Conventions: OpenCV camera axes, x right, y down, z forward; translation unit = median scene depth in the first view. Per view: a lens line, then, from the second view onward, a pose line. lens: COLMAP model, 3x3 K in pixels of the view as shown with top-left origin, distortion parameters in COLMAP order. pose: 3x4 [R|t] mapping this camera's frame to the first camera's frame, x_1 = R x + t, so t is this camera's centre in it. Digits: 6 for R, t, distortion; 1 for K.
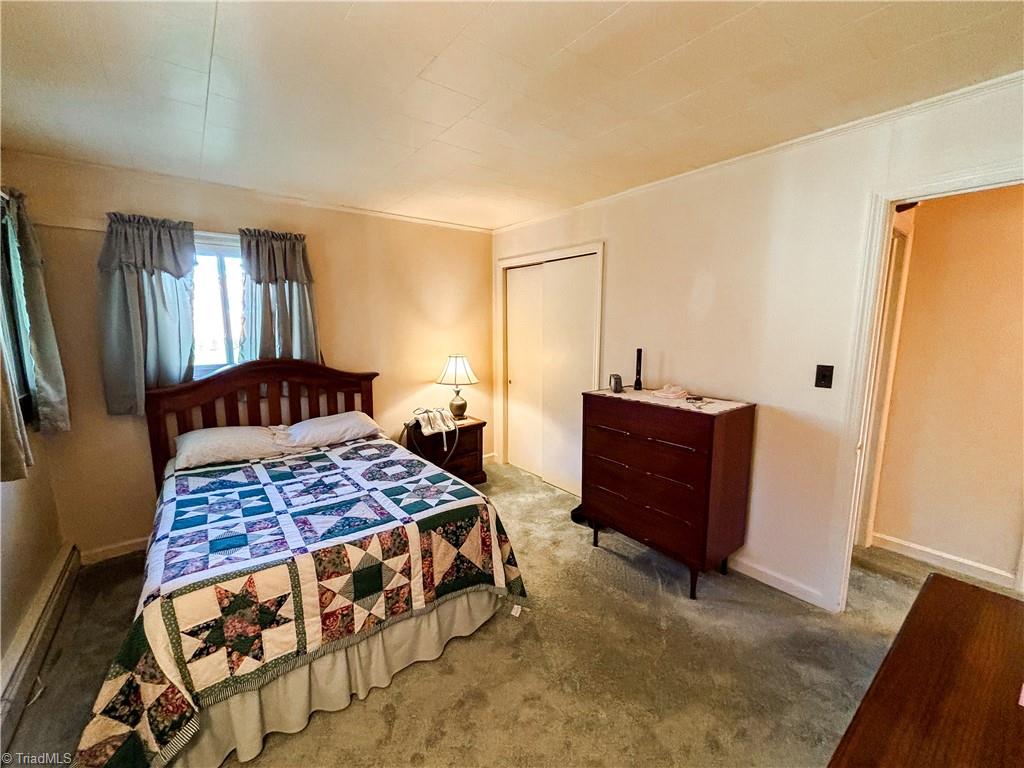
lens RADIAL K [[413.3, 0, 504.1], [0, 413.3, 384.5], [0, 0, 1]] dist [-0.008956, -0.000390]
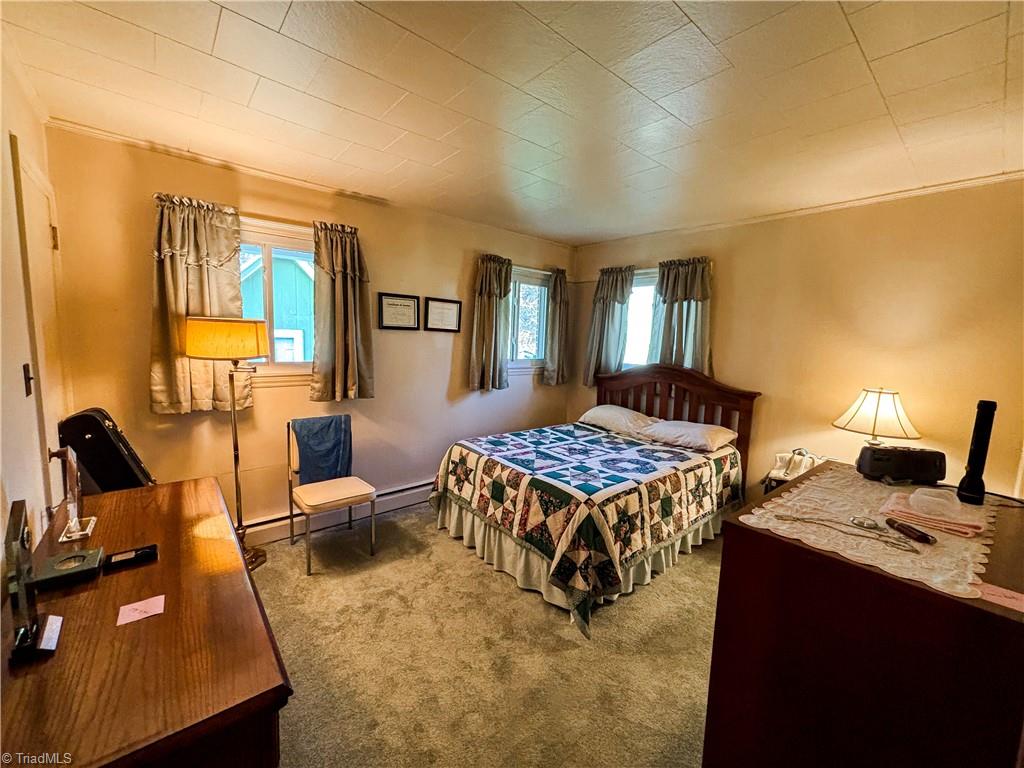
lens RADIAL K [[413.3, 0, 505.3], [0, 413.3, 381.5], [0, 0, 1]] dist [-0.008956, -0.000390]
pose [[0.041833, 0.119942, -0.991899, 0.993238], [-0.186313, 0.976291, 0.110196, -0.090214], [0.981599, 0.180194, 0.063188, 0.726227]]
